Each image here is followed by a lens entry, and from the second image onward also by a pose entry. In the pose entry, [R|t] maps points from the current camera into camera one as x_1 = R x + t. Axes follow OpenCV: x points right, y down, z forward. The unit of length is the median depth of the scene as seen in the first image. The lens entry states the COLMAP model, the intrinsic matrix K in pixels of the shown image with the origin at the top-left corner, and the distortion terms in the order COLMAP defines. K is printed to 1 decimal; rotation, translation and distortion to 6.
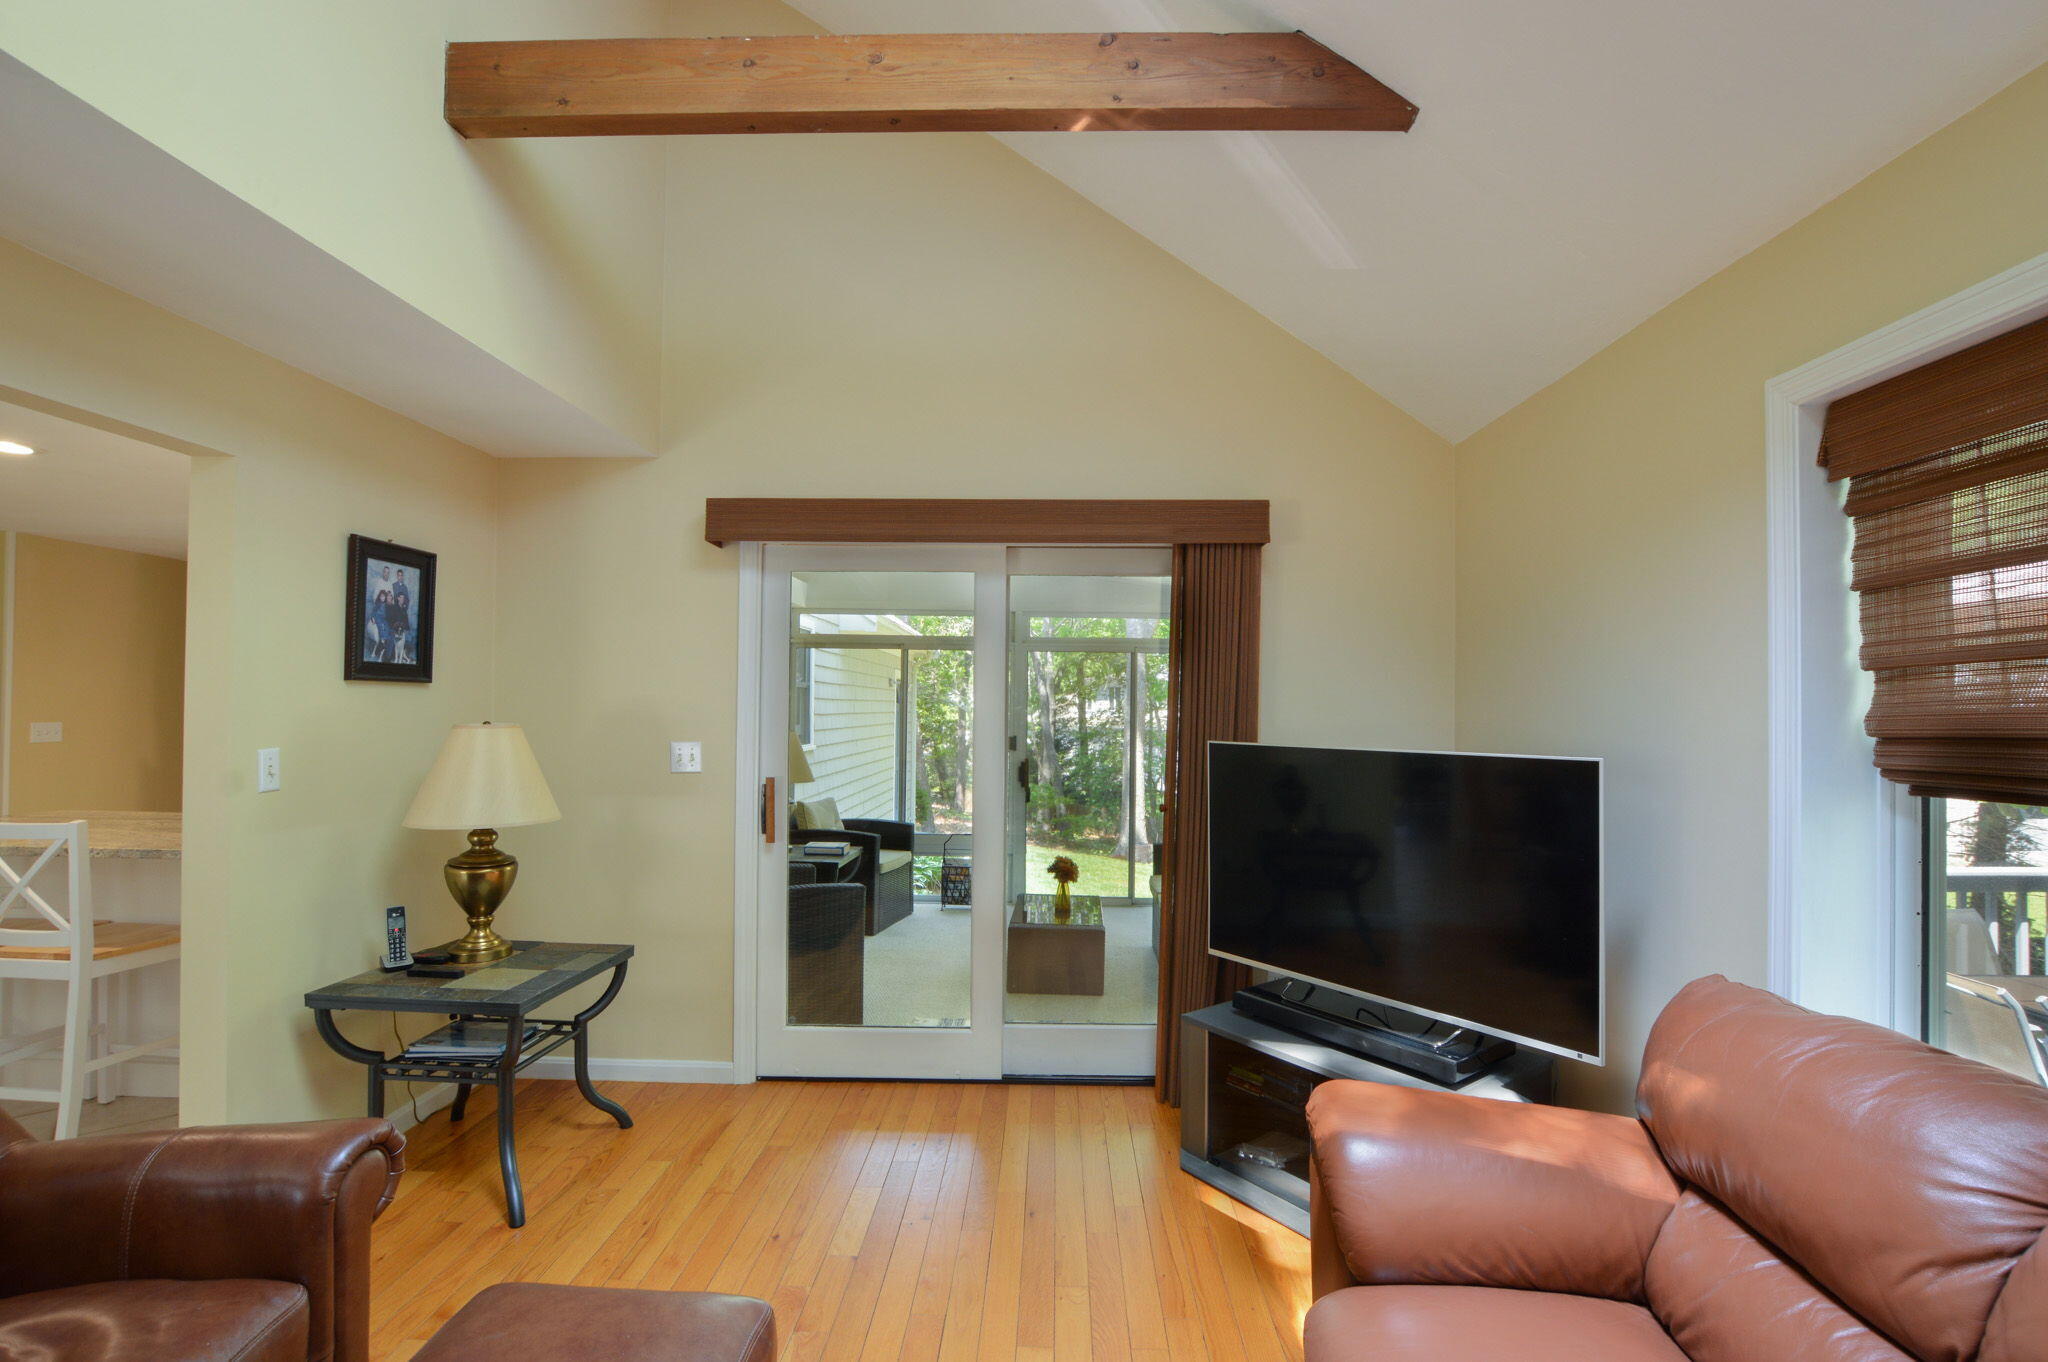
lens RADIAL K [[921.3, 0, 1030.2], [0, 921.3, 692.3], [0, 0, 1]] dist [-0.025791, 0.000932]
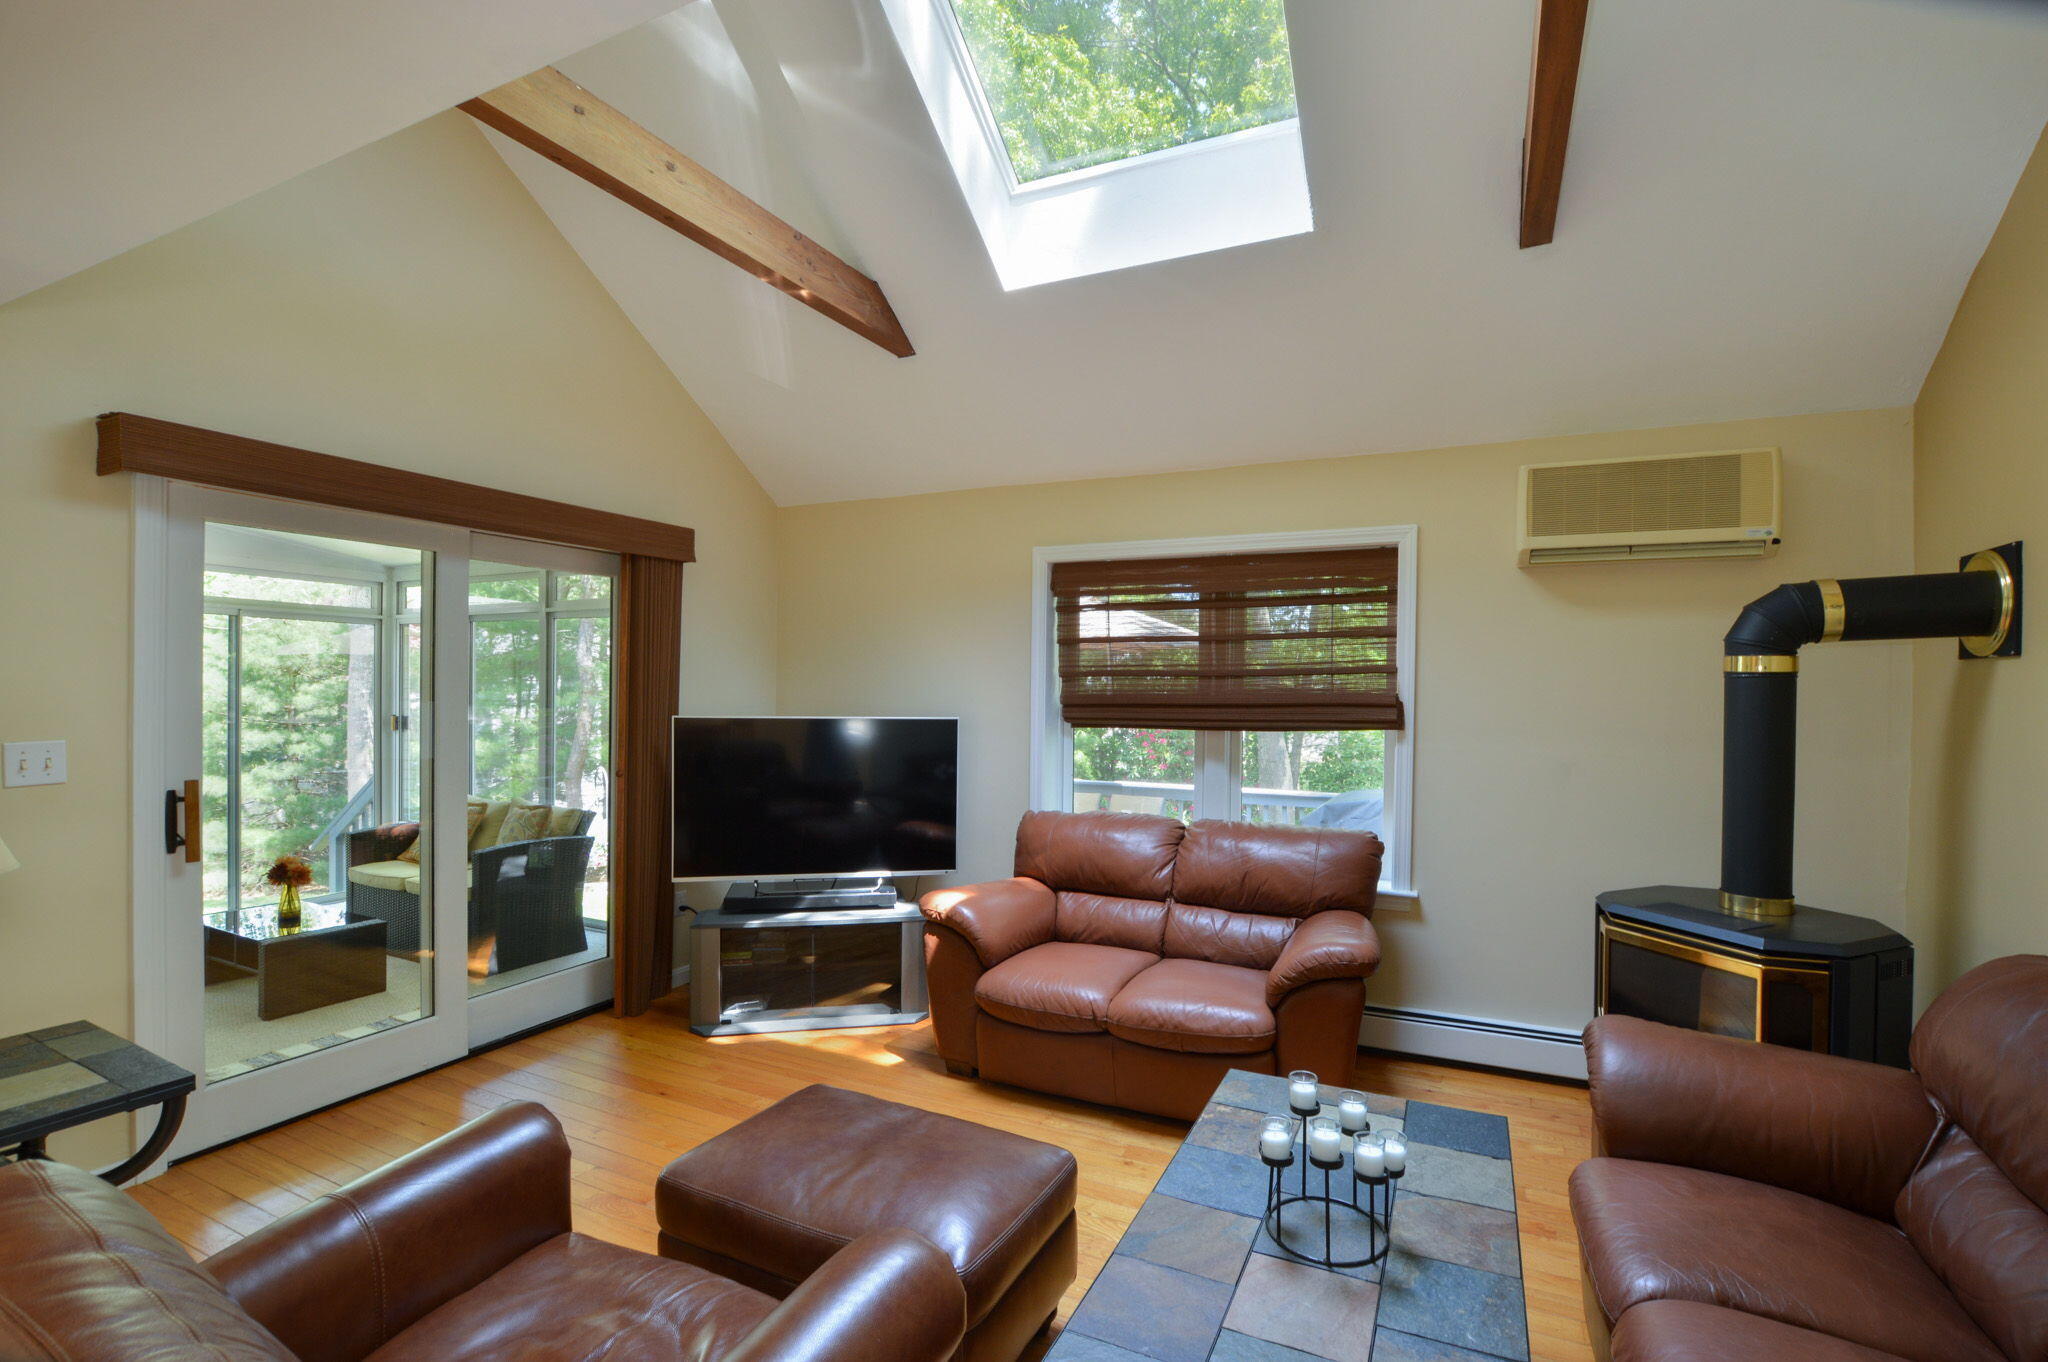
lens RADIAL K [[921.3, 0, 1057.2], [0, 921.3, 689.3], [0, 0, 1]] dist [-0.025791, 0.000932]
pose [[0.400051, -0.005444, 0.916477, -0.706836], [-0.023783, 0.999584, 0.016319, -0.016809], [-0.916184, -0.028325, 0.399755, 0.009331]]
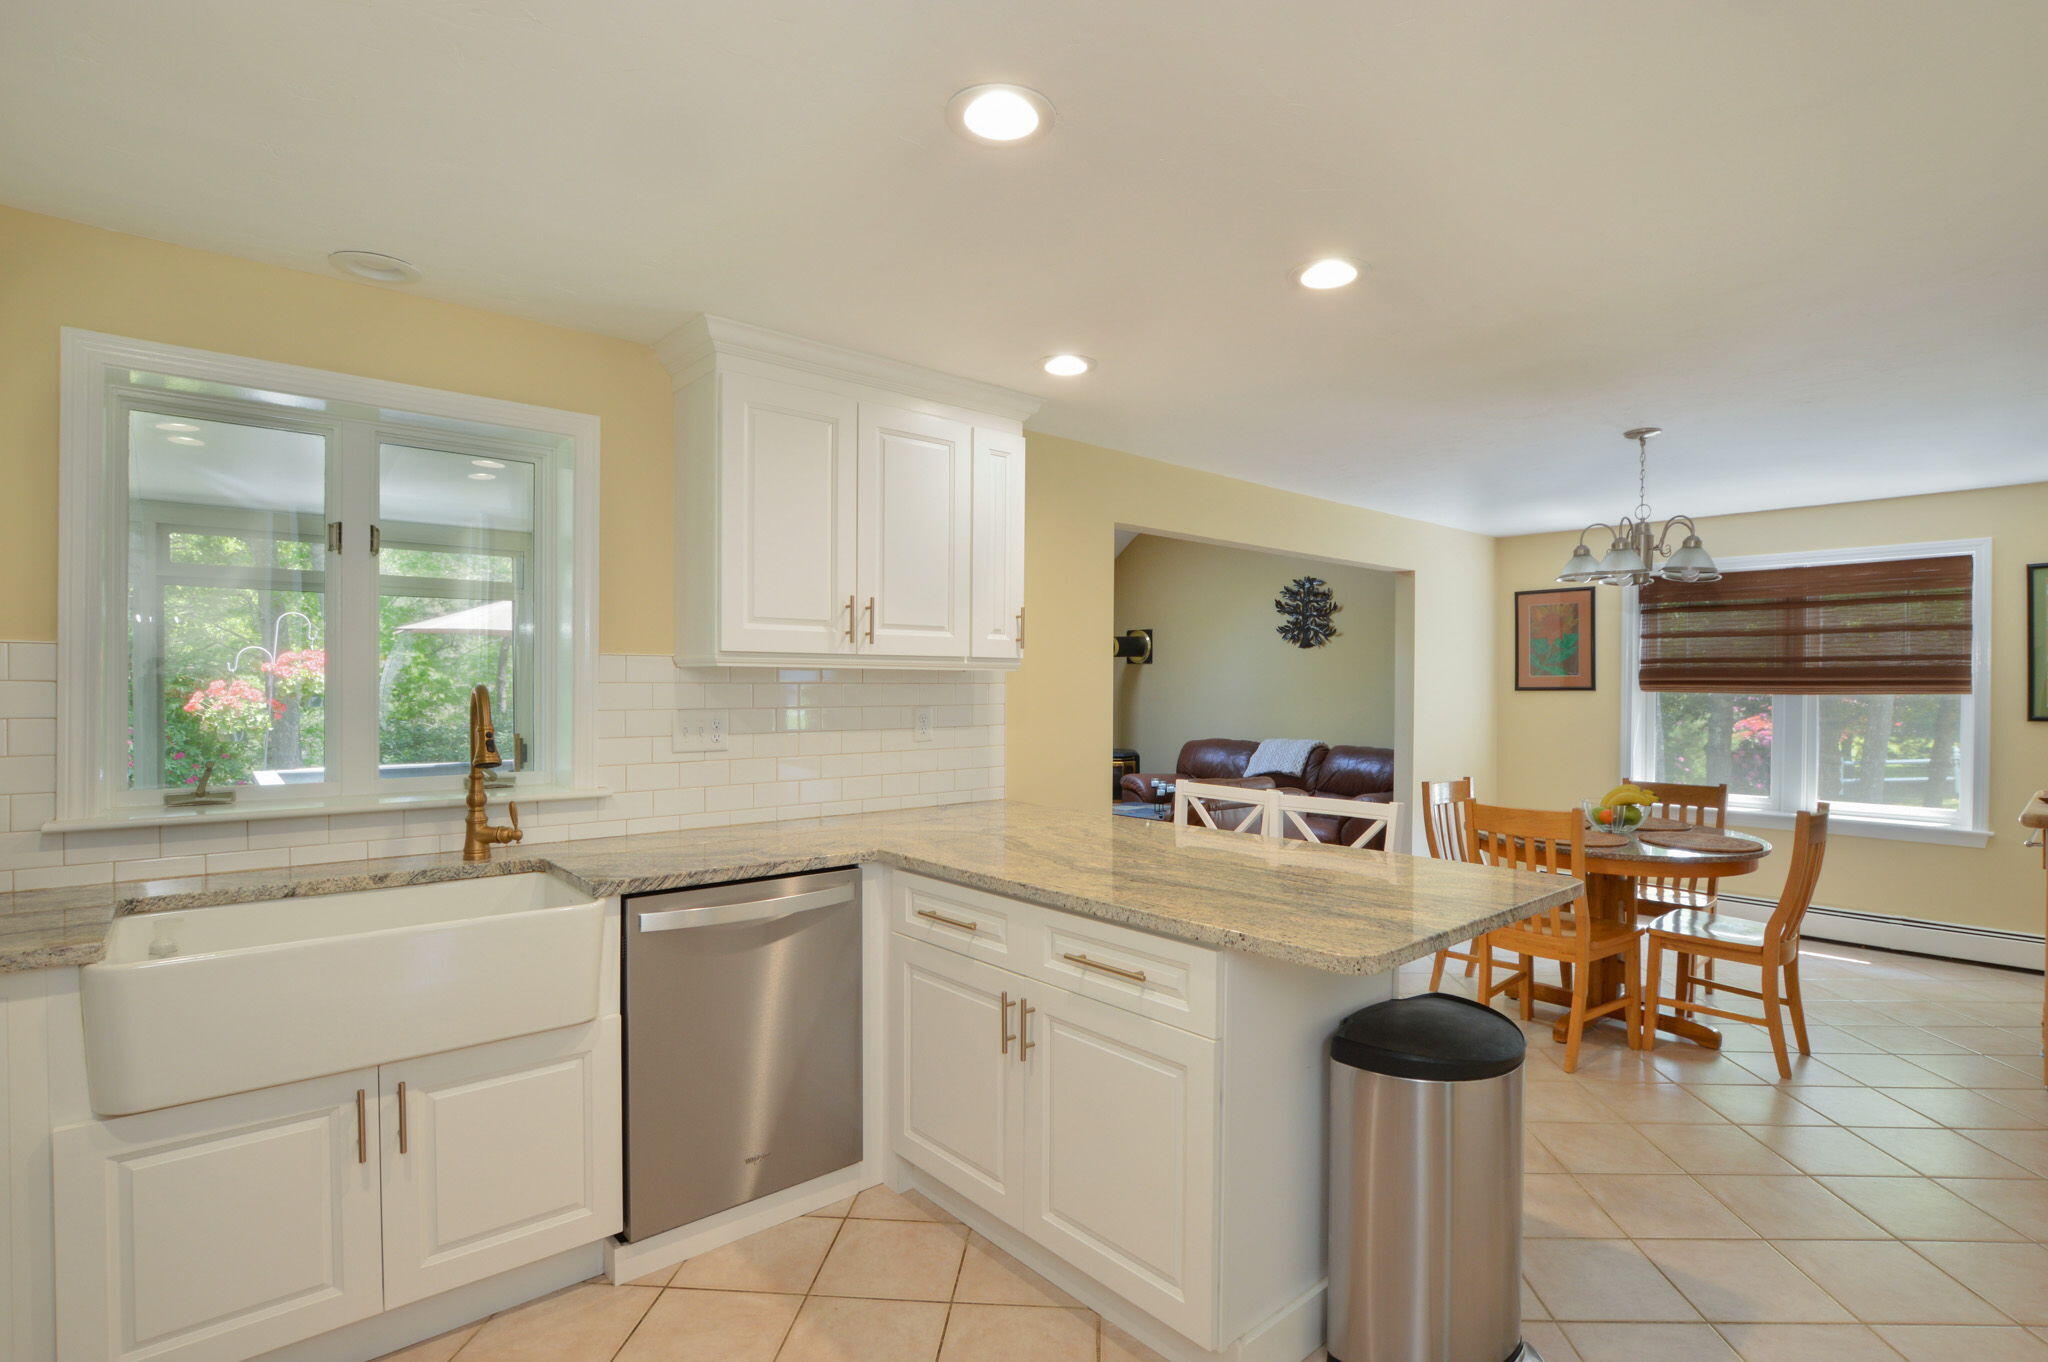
lens RADIAL K [[998.9, 0, 1045.5], [0, 998.9, 698.1], [0, 0, 1]] dist [-0.024610, 0.004013]
pose [[-0.684949, -0.019773, 0.728322, -1.493664], [-0.022064, 0.999736, 0.006391, 0.031937], [-0.728256, -0.011692, -0.685205, 1.619623]]
